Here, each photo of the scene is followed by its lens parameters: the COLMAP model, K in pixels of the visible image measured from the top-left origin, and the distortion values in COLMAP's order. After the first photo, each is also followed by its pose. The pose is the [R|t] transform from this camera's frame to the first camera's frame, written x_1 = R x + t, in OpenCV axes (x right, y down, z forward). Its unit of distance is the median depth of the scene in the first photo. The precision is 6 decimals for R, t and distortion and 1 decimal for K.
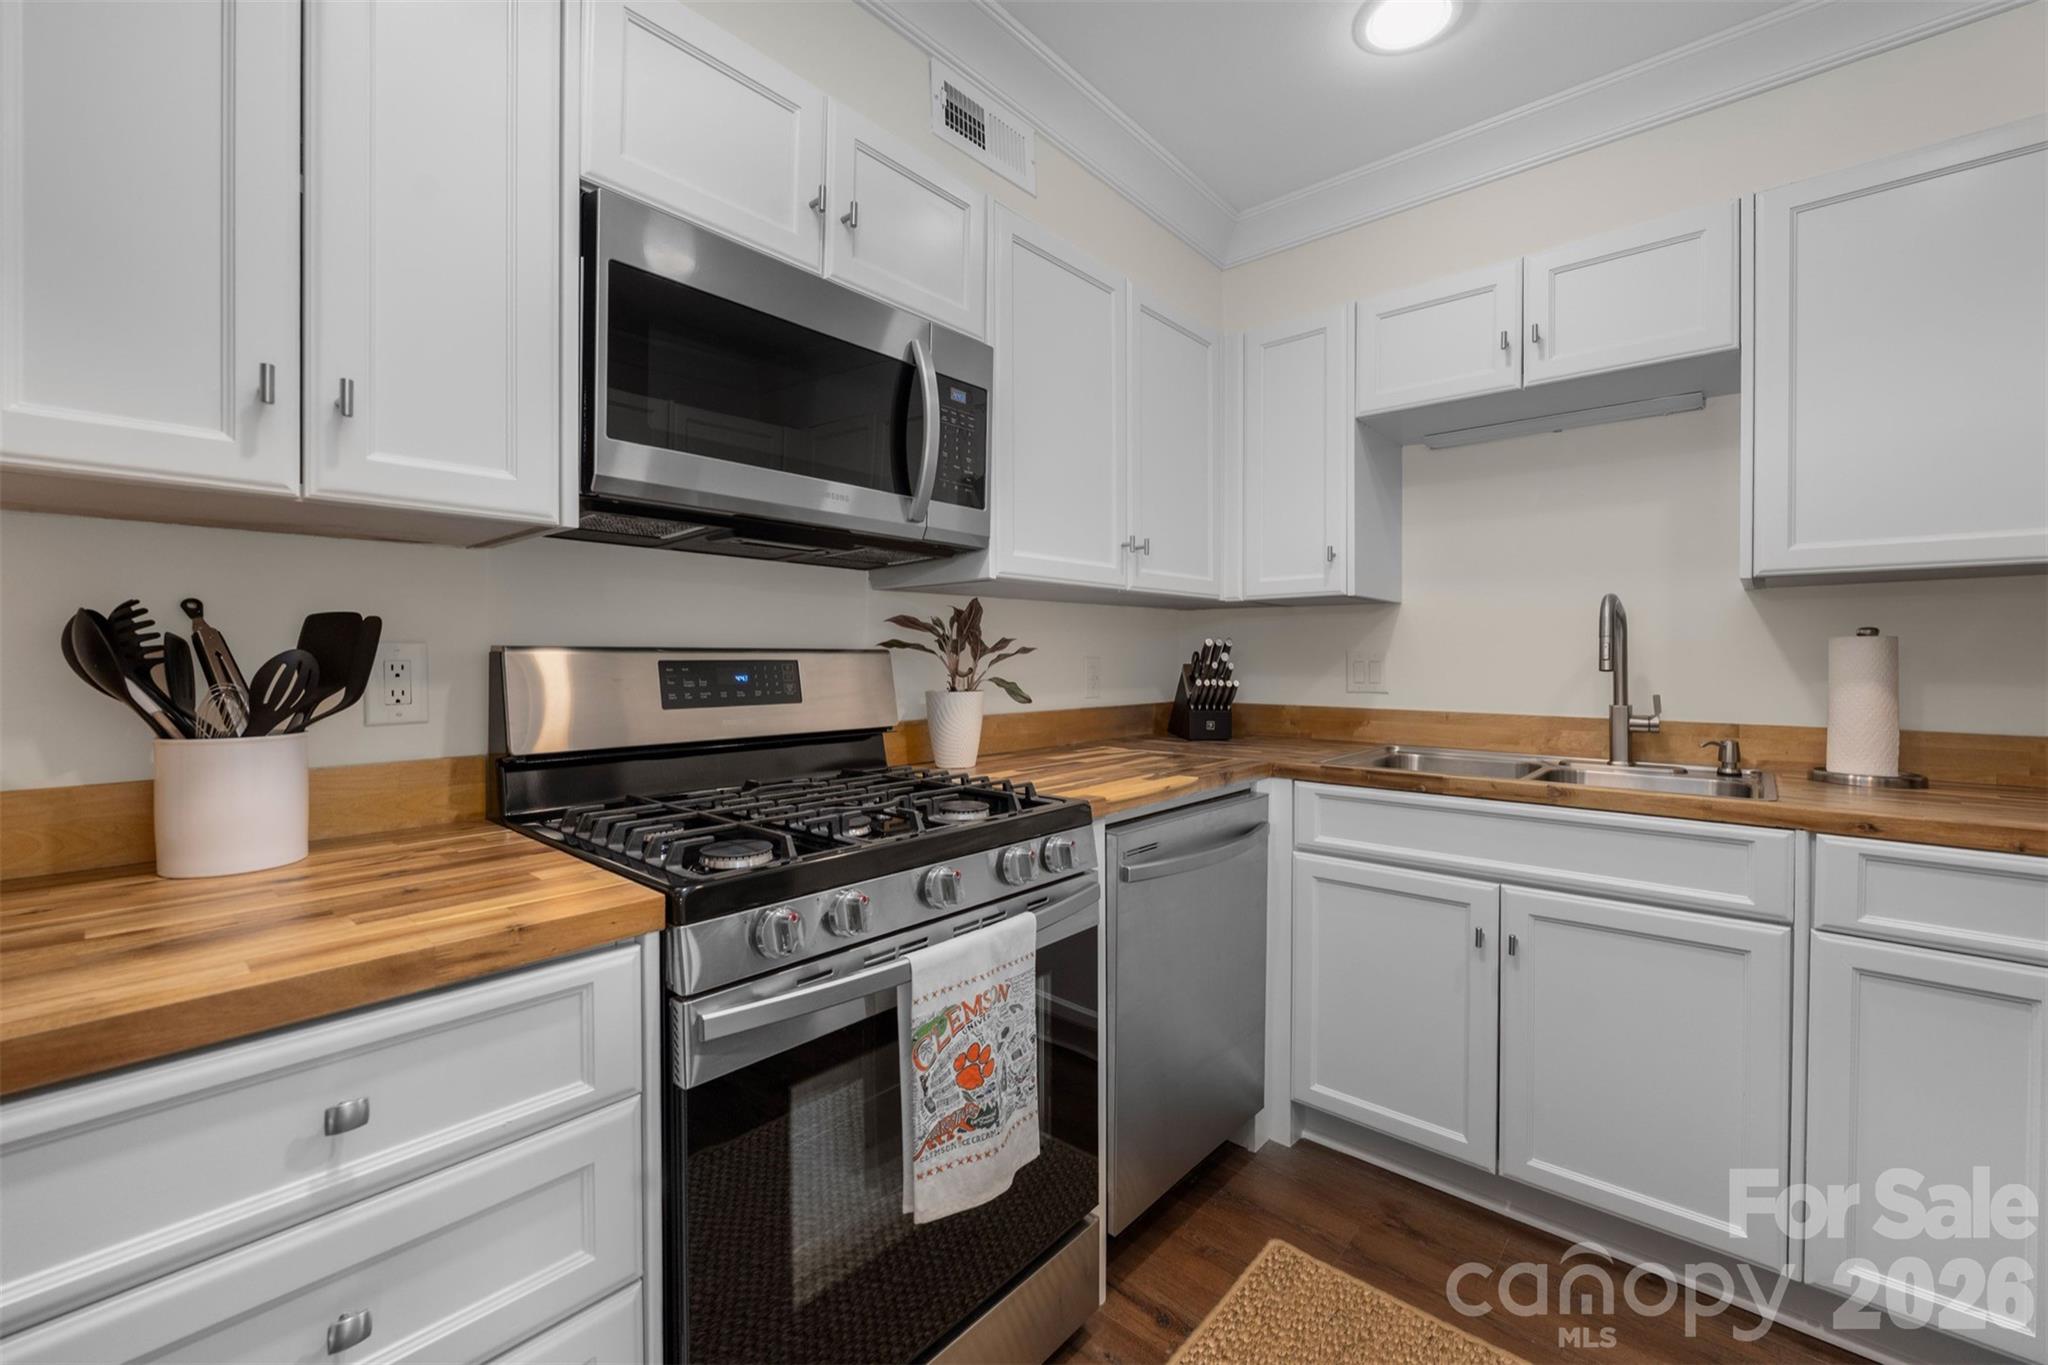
lens RADIAL K [[855.3, 0, 1021.3], [0, 855.3, 663.6], [0, 0, 1]] dist [-0.000890, -0.000028]
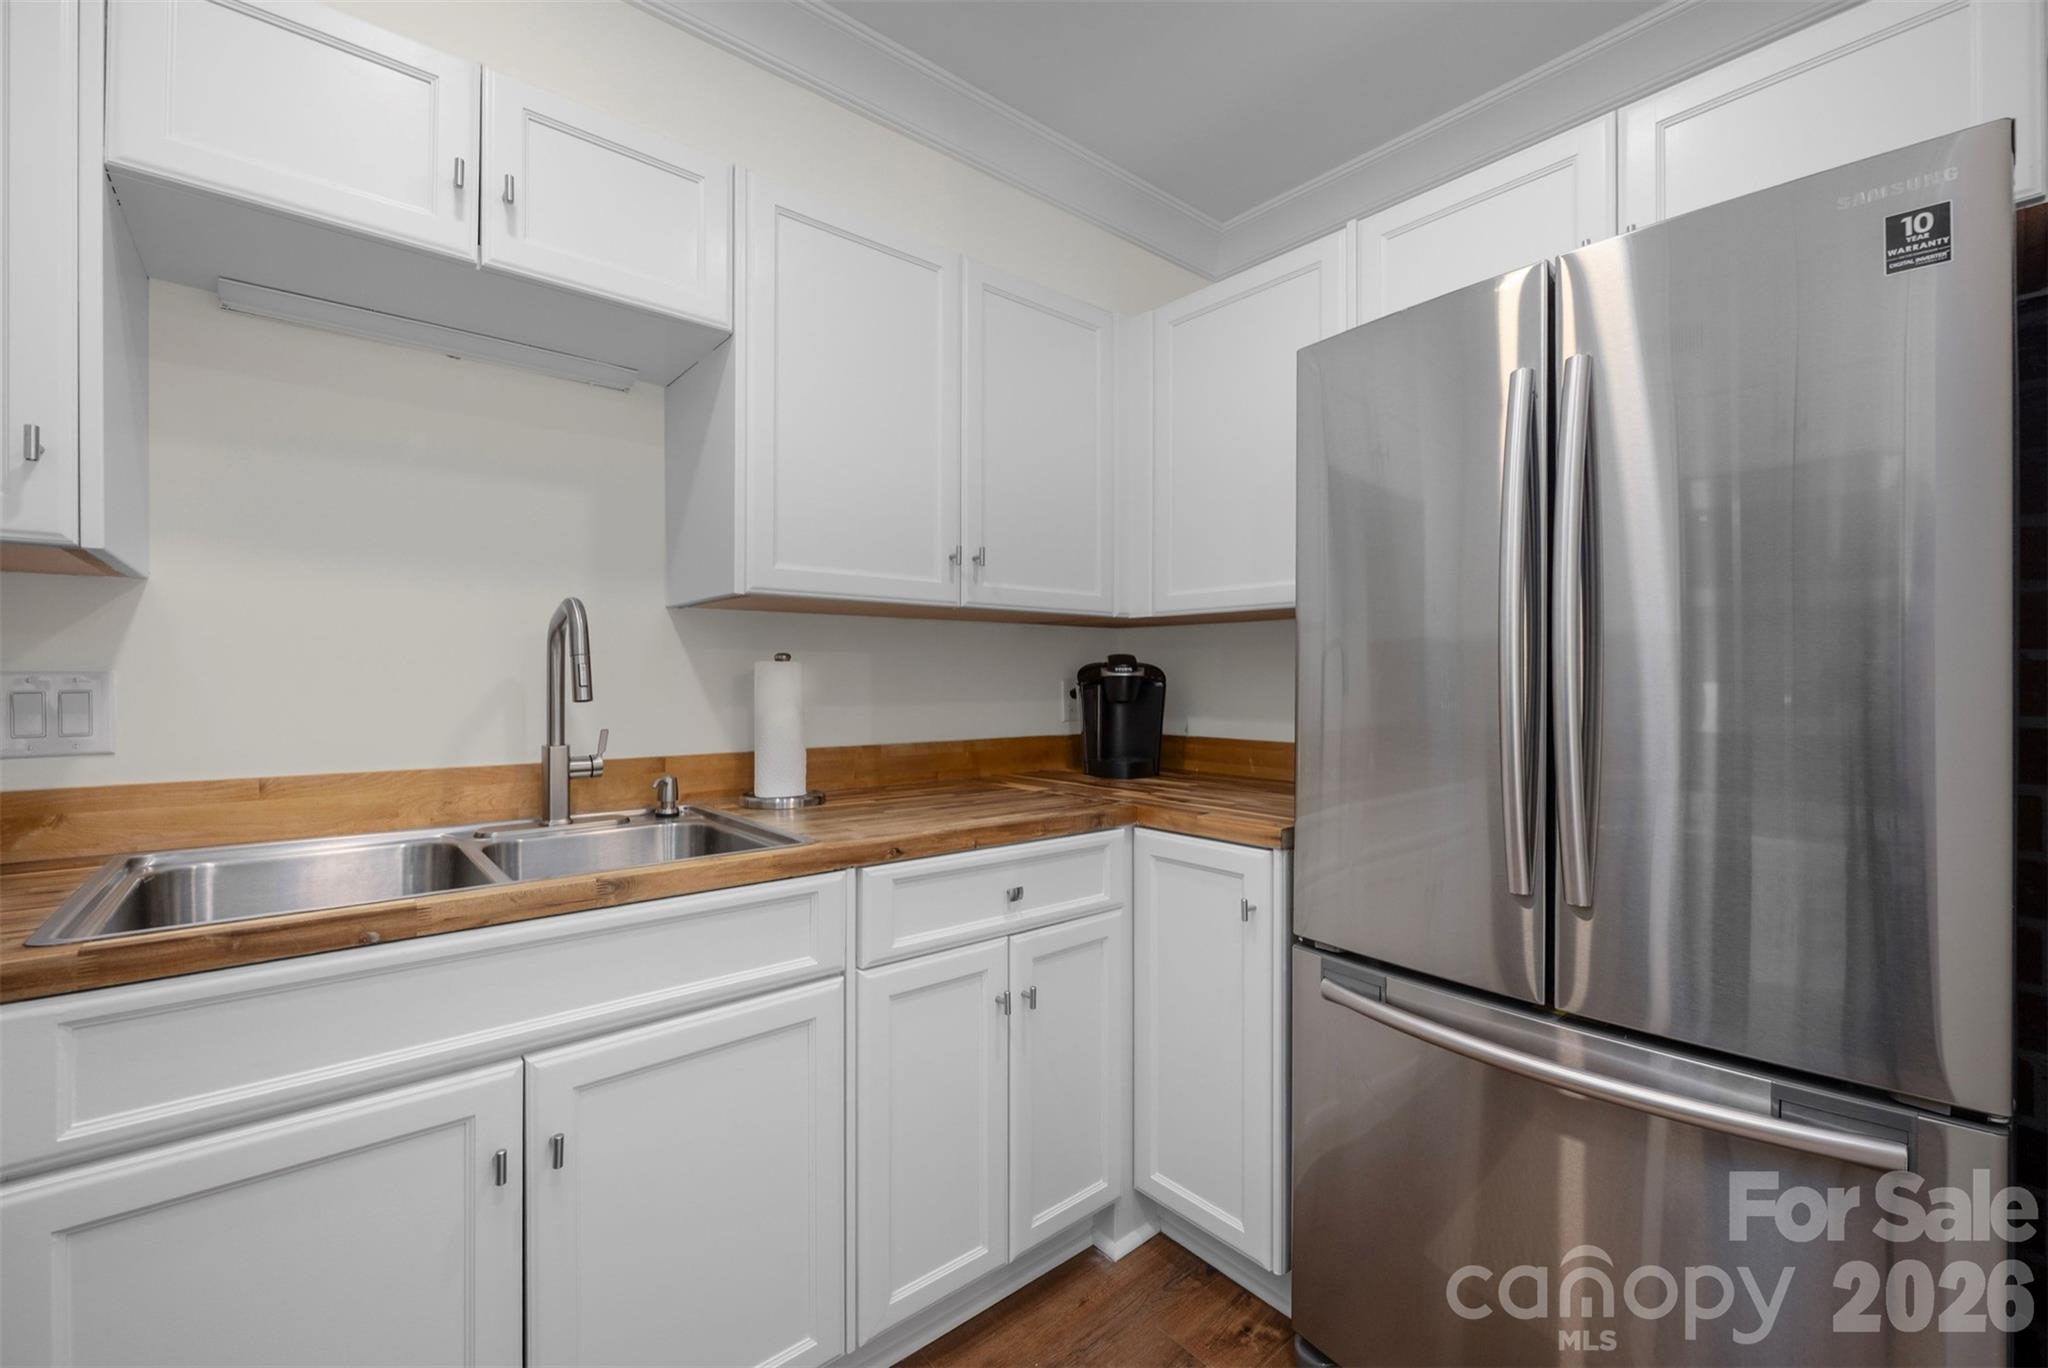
lens RADIAL K [[843.2, 0, 1016.7], [0, 843.2, 680.1], [0, 0, 1]] dist [-0.001914, -0.000114]
pose [[0.154519, -0.002044, 0.987988, 0.024312], [0.008495, 0.999964, 0.000740, -0.007235], [-0.987953, 0.008278, 0.154530, 0.522250]]
